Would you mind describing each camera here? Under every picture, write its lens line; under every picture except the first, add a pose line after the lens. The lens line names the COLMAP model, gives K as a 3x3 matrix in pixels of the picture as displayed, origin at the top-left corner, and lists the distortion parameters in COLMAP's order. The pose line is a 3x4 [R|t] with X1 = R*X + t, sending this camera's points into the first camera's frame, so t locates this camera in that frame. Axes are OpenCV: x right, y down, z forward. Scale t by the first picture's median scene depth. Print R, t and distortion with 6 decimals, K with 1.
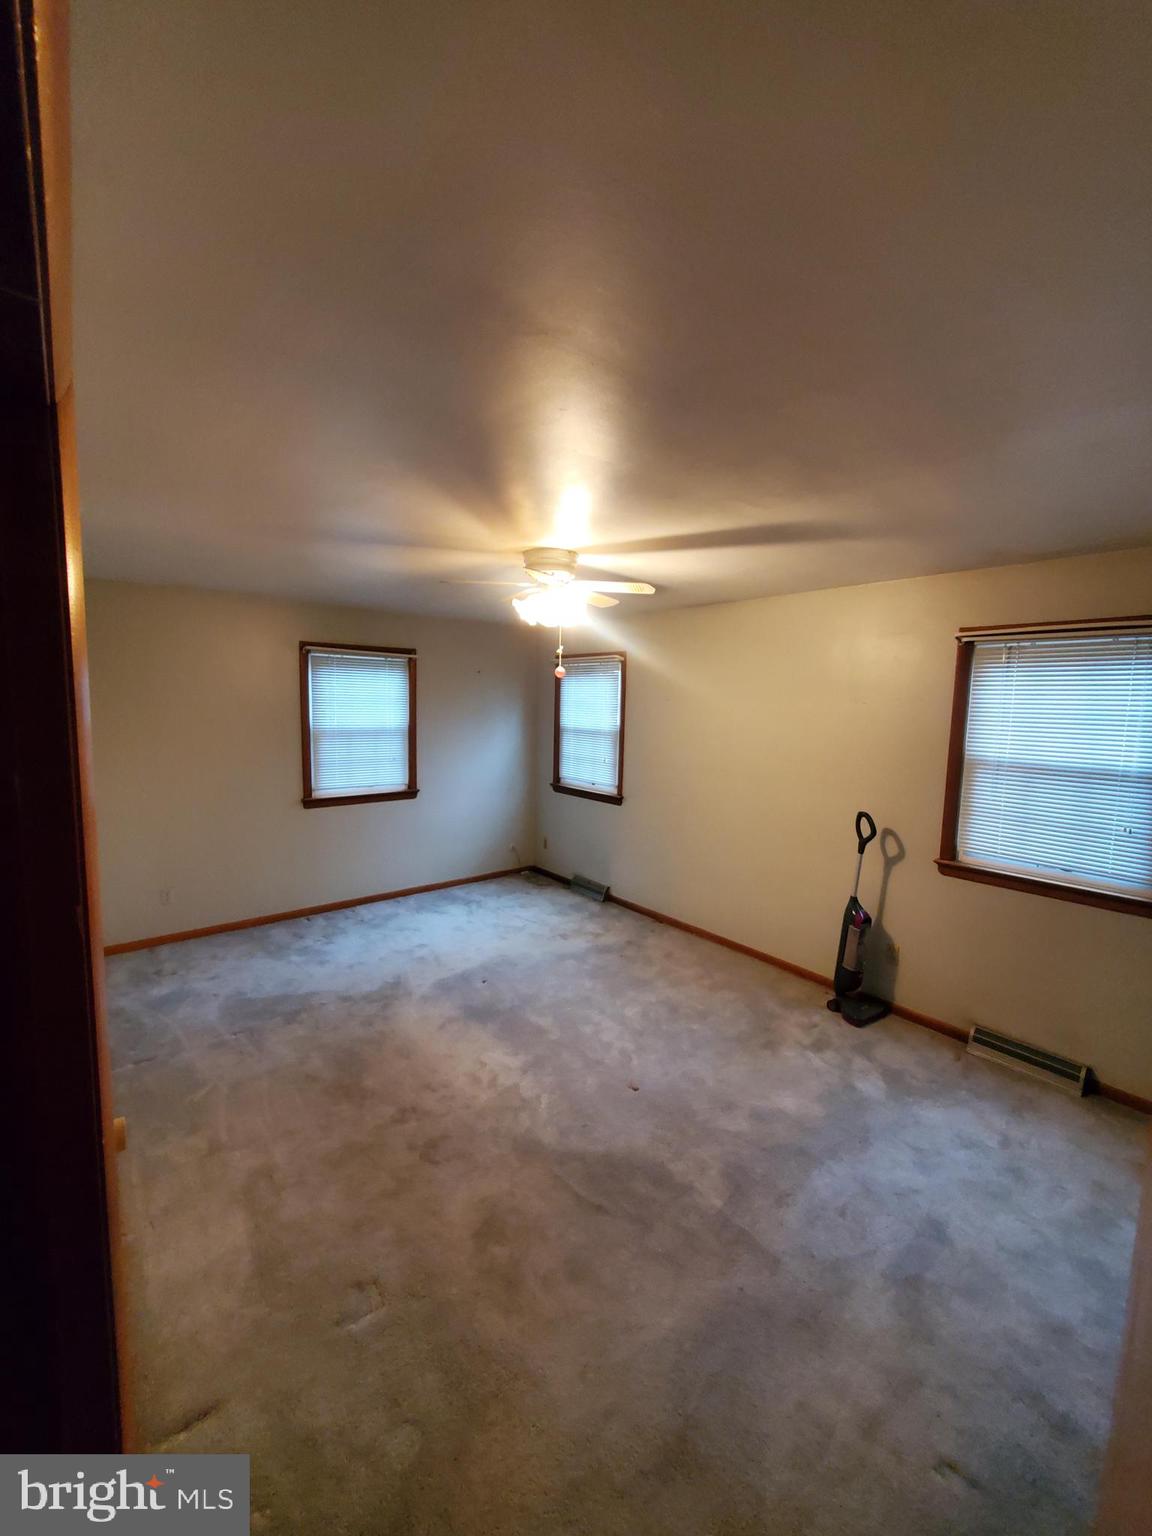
lens RADIAL K [[609.0, 0, 571.6], [0, 609.0, 763.4], [0, 0, 1]] dist [0.001106, 0.000111]
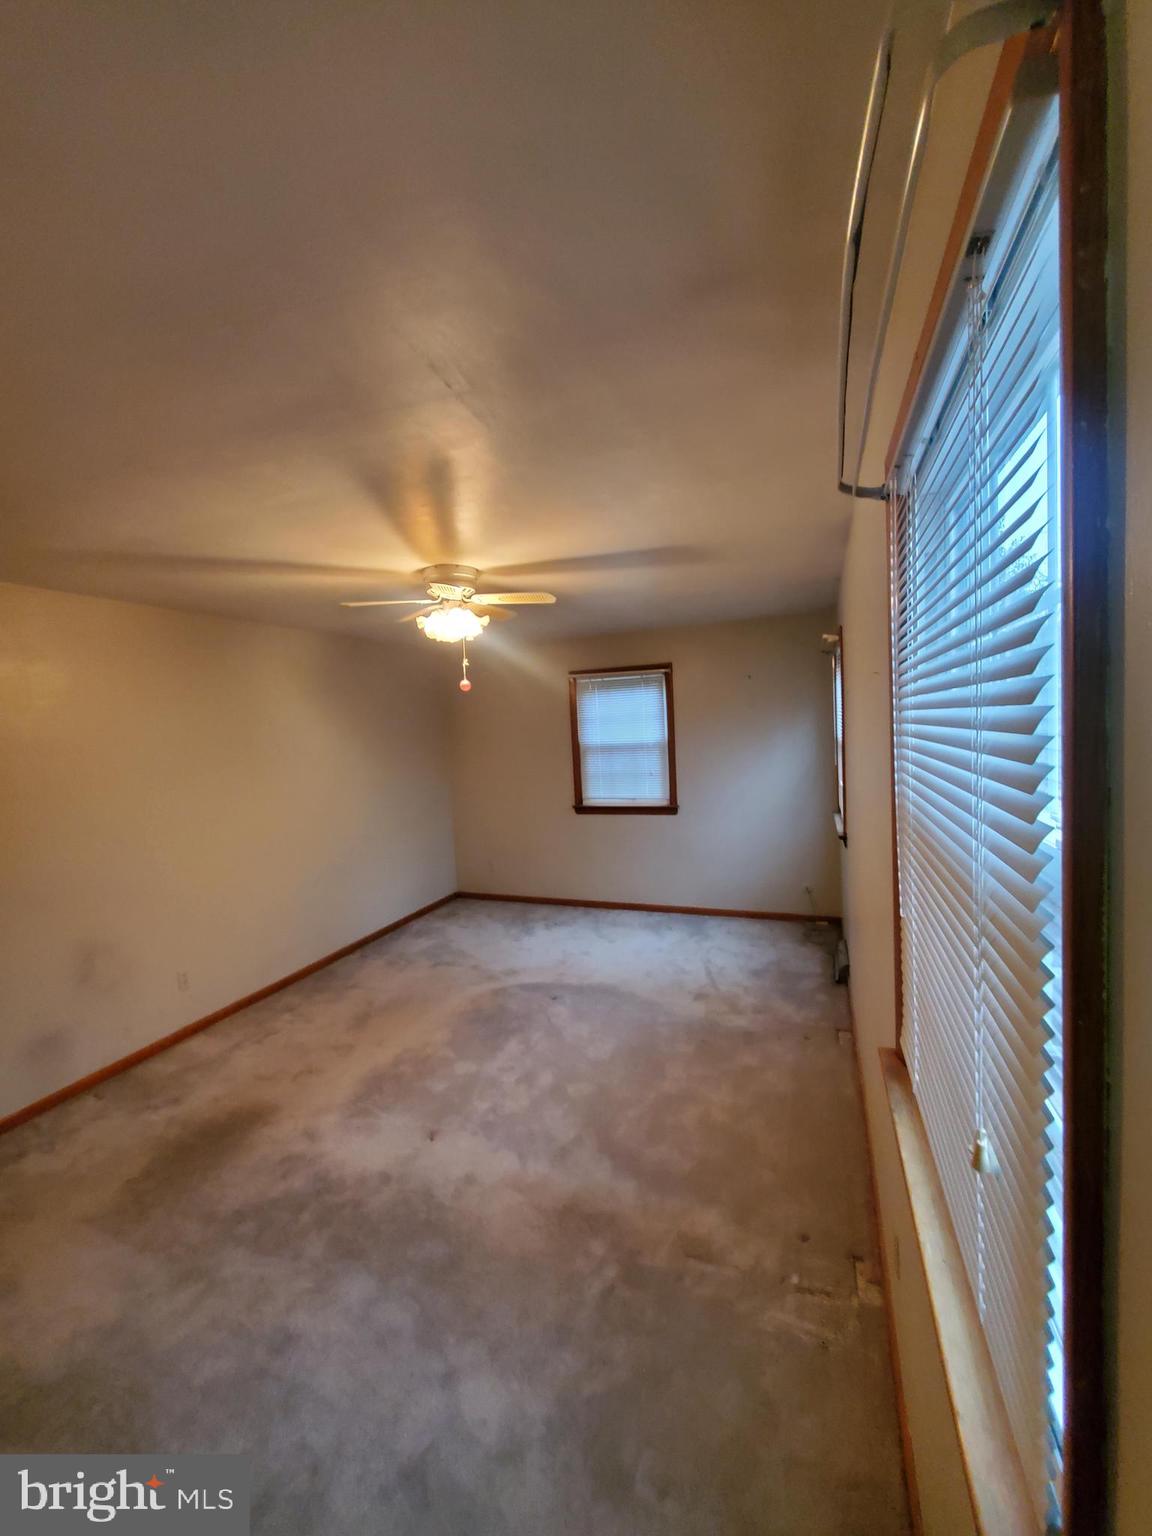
lens RADIAL K [[605.1, 0, 569.2], [0, 605.1, 768.2], [0, 0, 1]] dist [0.001218, -0.000135]
pose [[0.486193, 0.017102, -0.873684, 0.568524], [-0.034355, 0.999410, 0.000445, -0.013278], [0.873176, 0.029799, 0.486494, 0.420988]]
